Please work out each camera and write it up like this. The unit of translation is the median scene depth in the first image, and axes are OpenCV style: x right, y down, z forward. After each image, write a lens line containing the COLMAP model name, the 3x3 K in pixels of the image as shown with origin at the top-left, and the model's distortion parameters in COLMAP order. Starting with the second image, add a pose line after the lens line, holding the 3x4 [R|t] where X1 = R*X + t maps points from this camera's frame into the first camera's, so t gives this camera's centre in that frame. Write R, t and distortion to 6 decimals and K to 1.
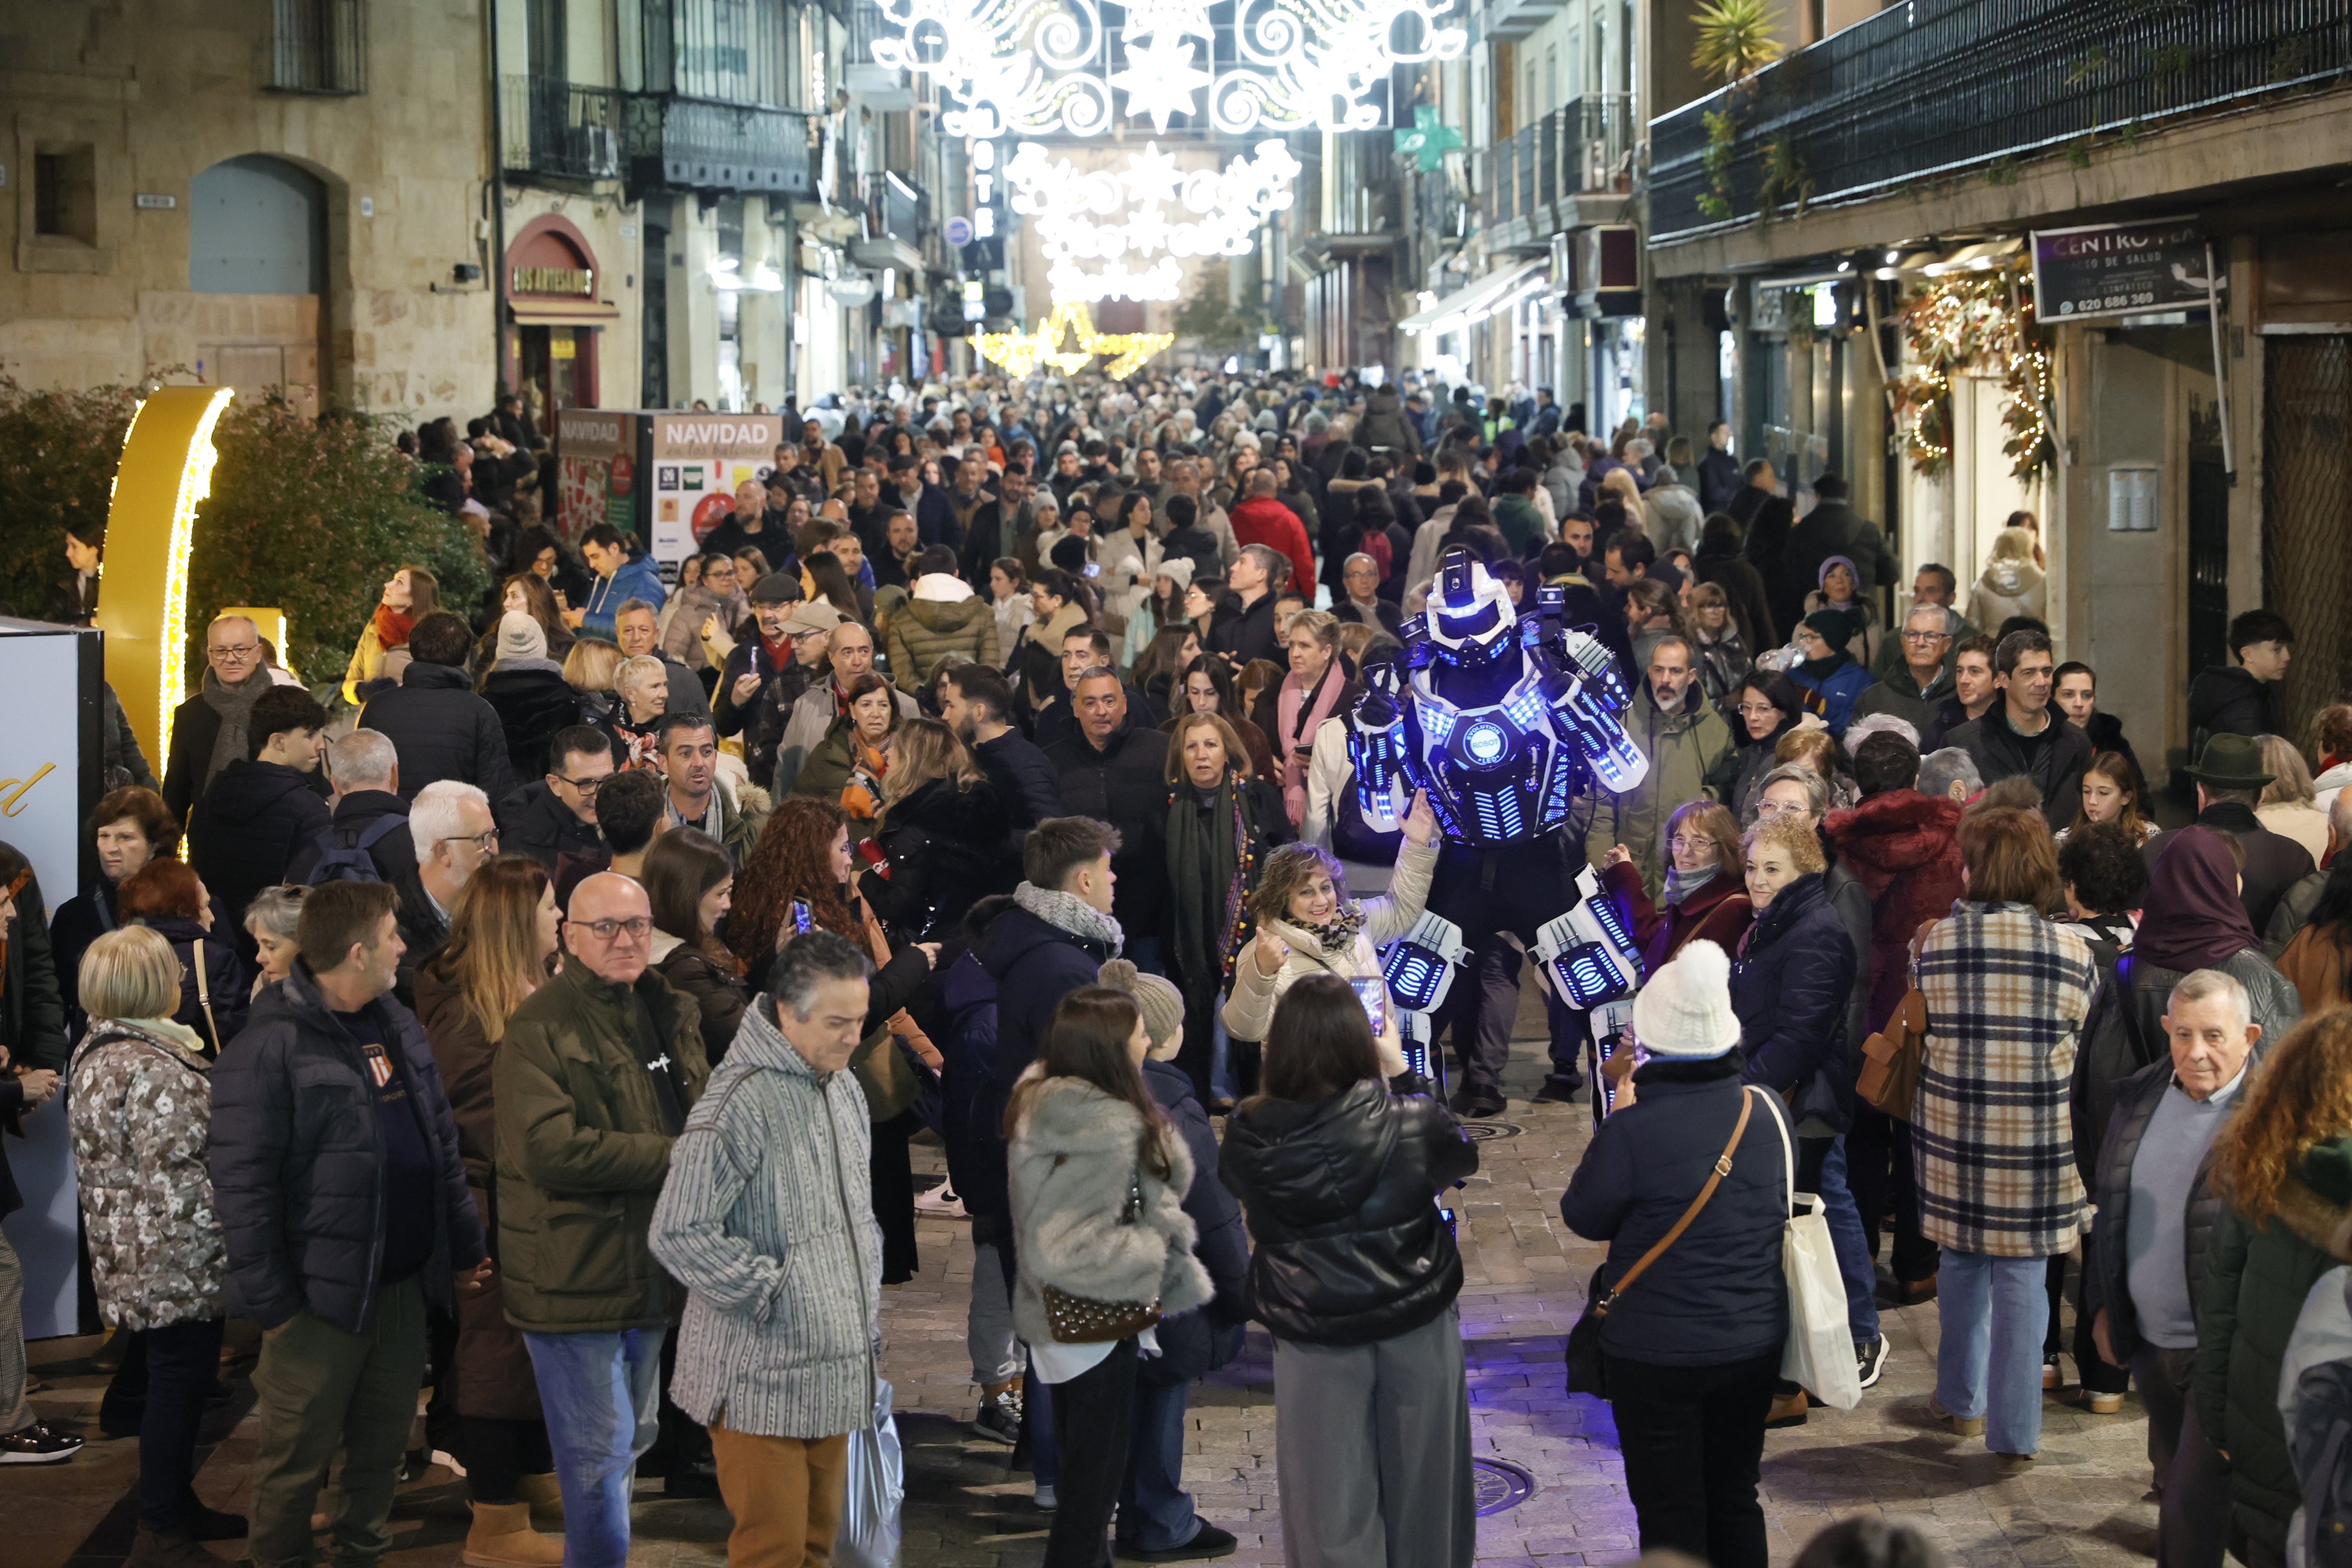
lens RADIAL K [[3331.6, 0, 1176.0], [0, 3331.6, 784.0], [0, 0, 1]] dist [-0.000300, 0.097238]
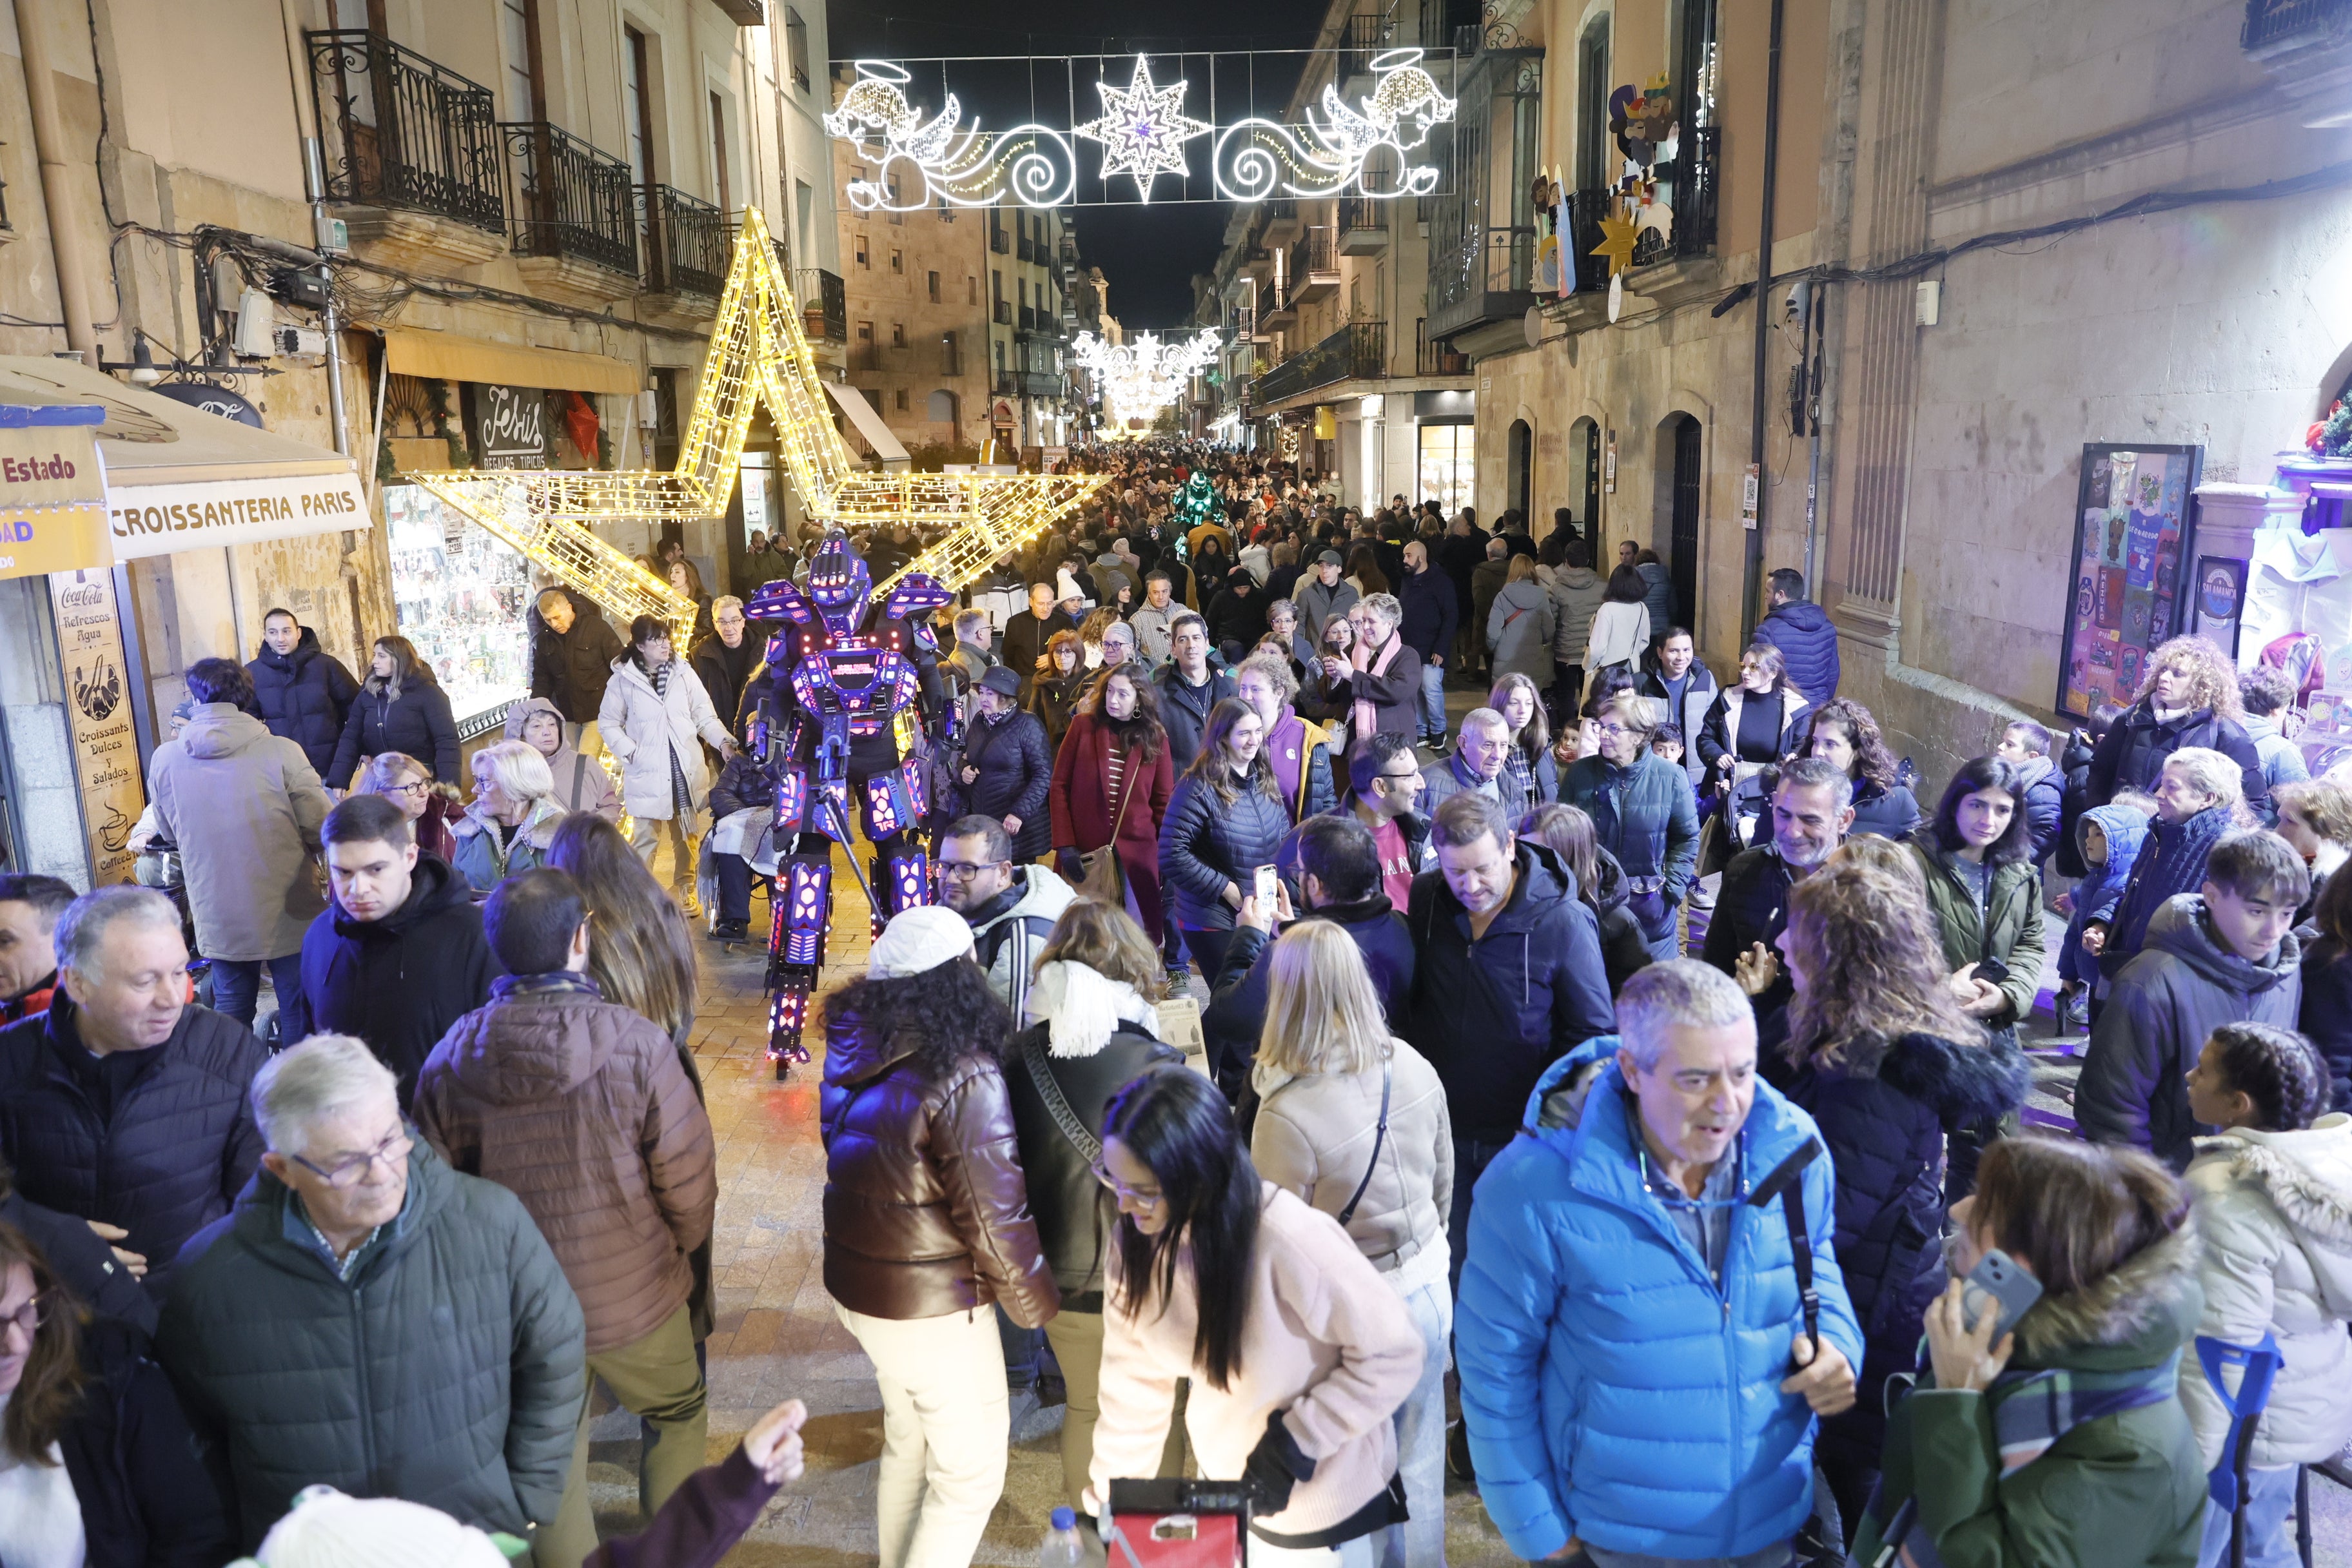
lens RADIAL K [[1586.4, 0, 1181.4], [0, 1586.4, 751.1], [0, 0, 1]] dist [-0.003266, 0.011010]
pose [[0.999914, -0.007803, 0.010575, 0.012965], [0.007094, 0.997827, 0.065511, 0.117681], [-0.011063, -0.065430, 0.997796, -0.867584]]
